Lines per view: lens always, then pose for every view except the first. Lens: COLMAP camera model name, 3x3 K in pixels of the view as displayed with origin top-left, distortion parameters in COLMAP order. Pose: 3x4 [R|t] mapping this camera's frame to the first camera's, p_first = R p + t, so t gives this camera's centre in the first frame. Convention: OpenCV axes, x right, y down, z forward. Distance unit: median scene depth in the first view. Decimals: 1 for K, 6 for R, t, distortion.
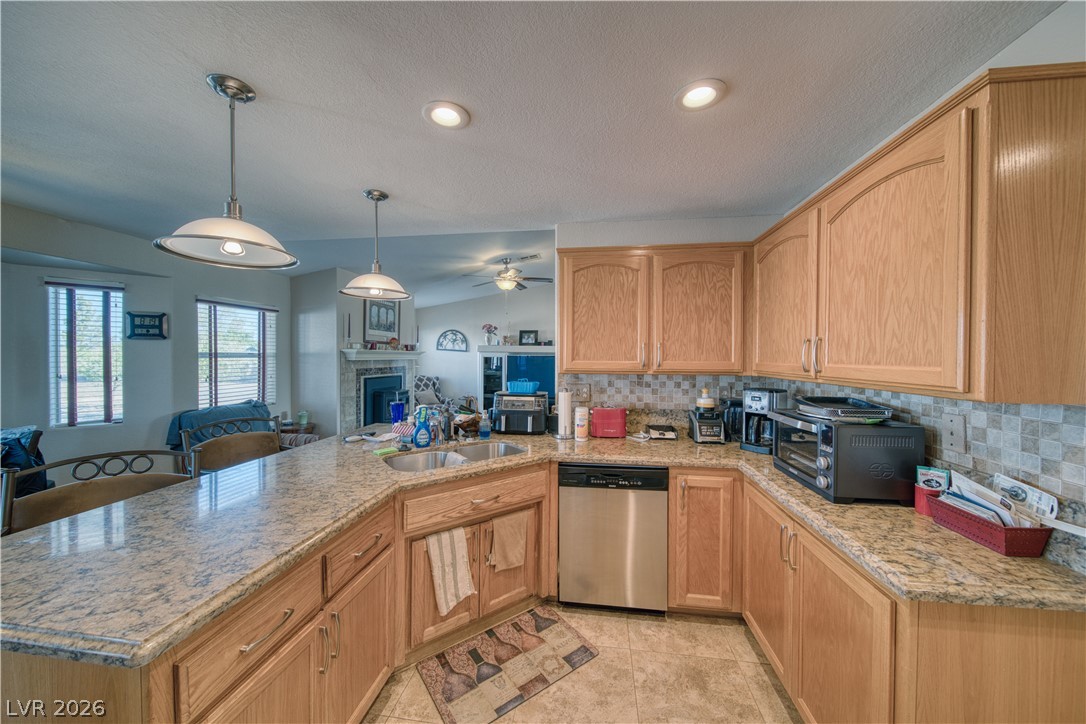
lens RADIAL K [[379.1, 0, 543.1], [0, 379.1, 360.6], [0, 0, 1]] dist [0.000364, -0.002523]
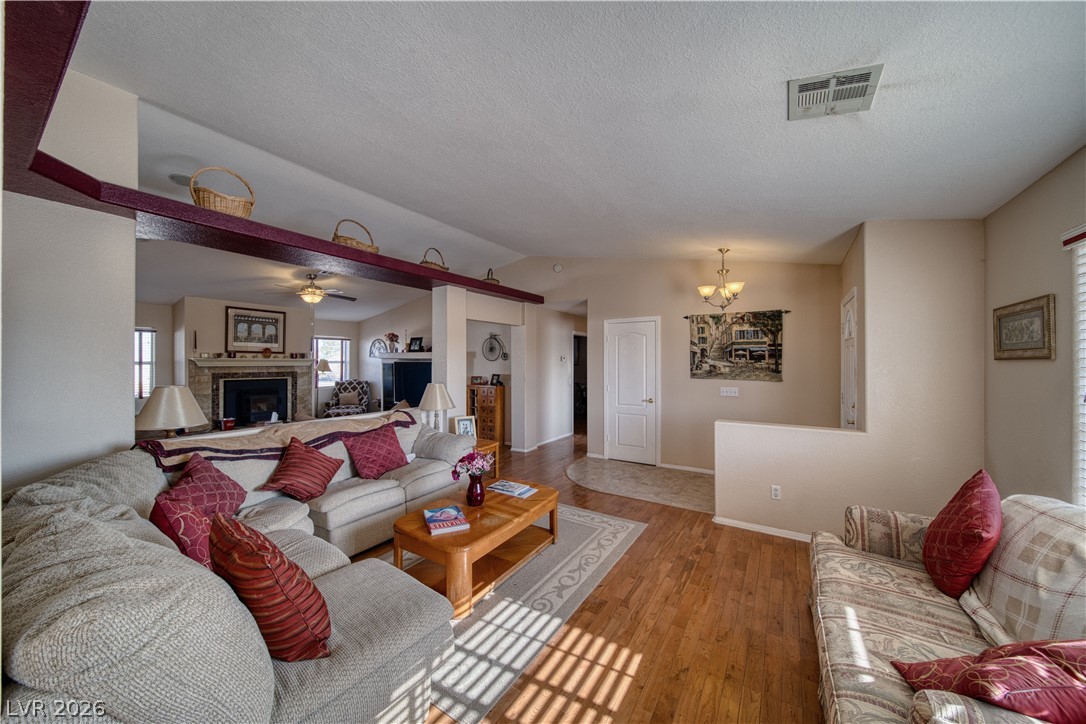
lens RADIAL K [[375.5, 0, 542.6], [0, 375.5, 360.2], [0, 0, 1]] dist [0.000291, -0.007433]
pose [[0.907265, -0.006777, -0.420505, 1.058962], [0.000097, 0.999874, -0.015903, -0.001560], [0.420559, 0.014387, 0.907151, 0.319108]]
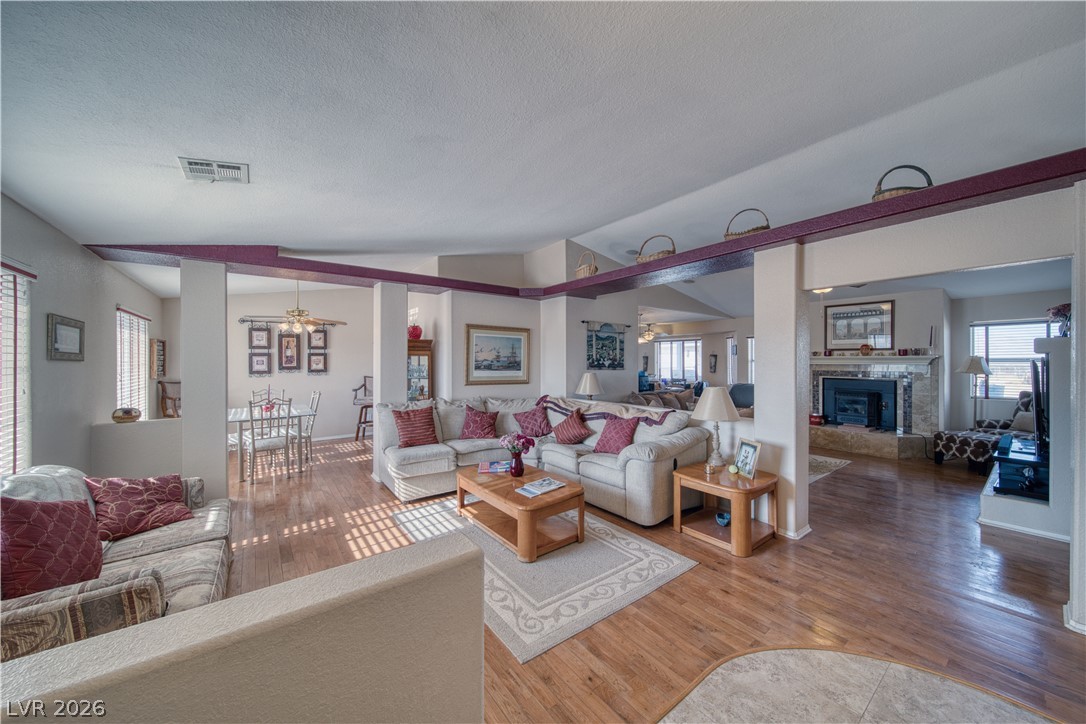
lens RADIAL K [[379.1, 0, 543.1], [0, 379.1, 360.6], [0, 0, 1]] dist [0.000364, -0.002523]
pose [[-0.711227, -0.003172, -0.702955, 1.189311], [-0.009739, 0.999938, 0.005342, -0.011817], [0.702895, 0.010645, -0.711214, 1.292432]]
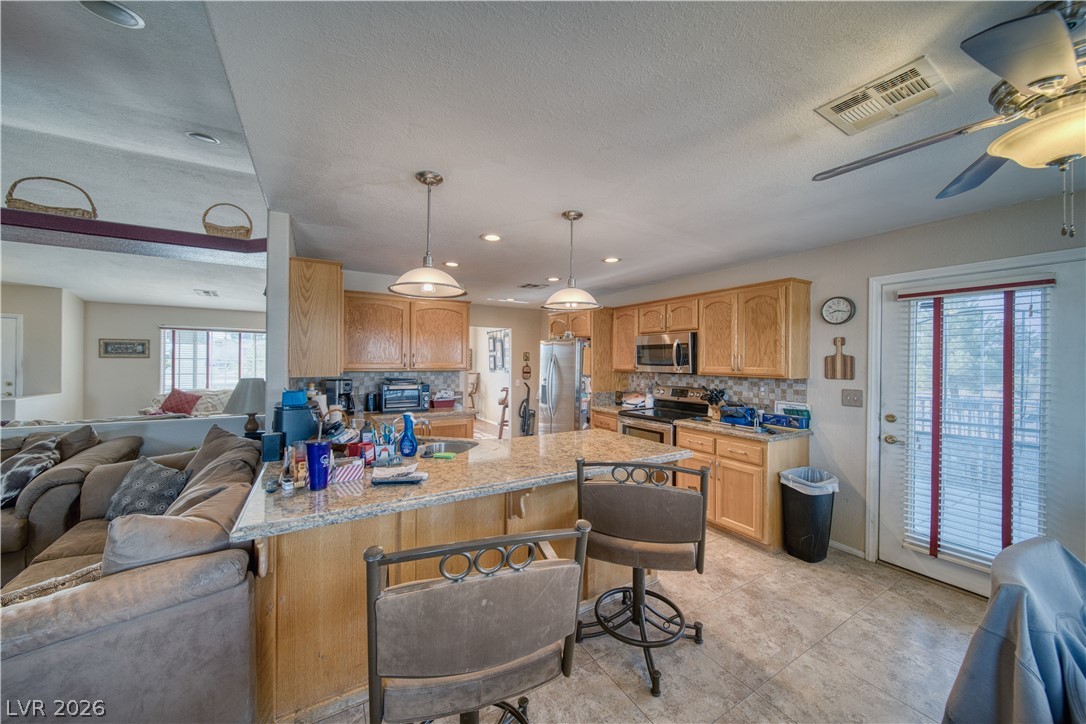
lens RADIAL K [[379.1, 0, 543.1], [0, 379.1, 360.6], [0, 0, 1]] dist [0.000364, -0.002523]
pose [[-0.622805, -0.006216, 0.782352, -0.587009], [-0.000646, 0.999972, 0.007431, -0.009618], [-0.782377, 0.004122, -0.622792, 0.608517]]
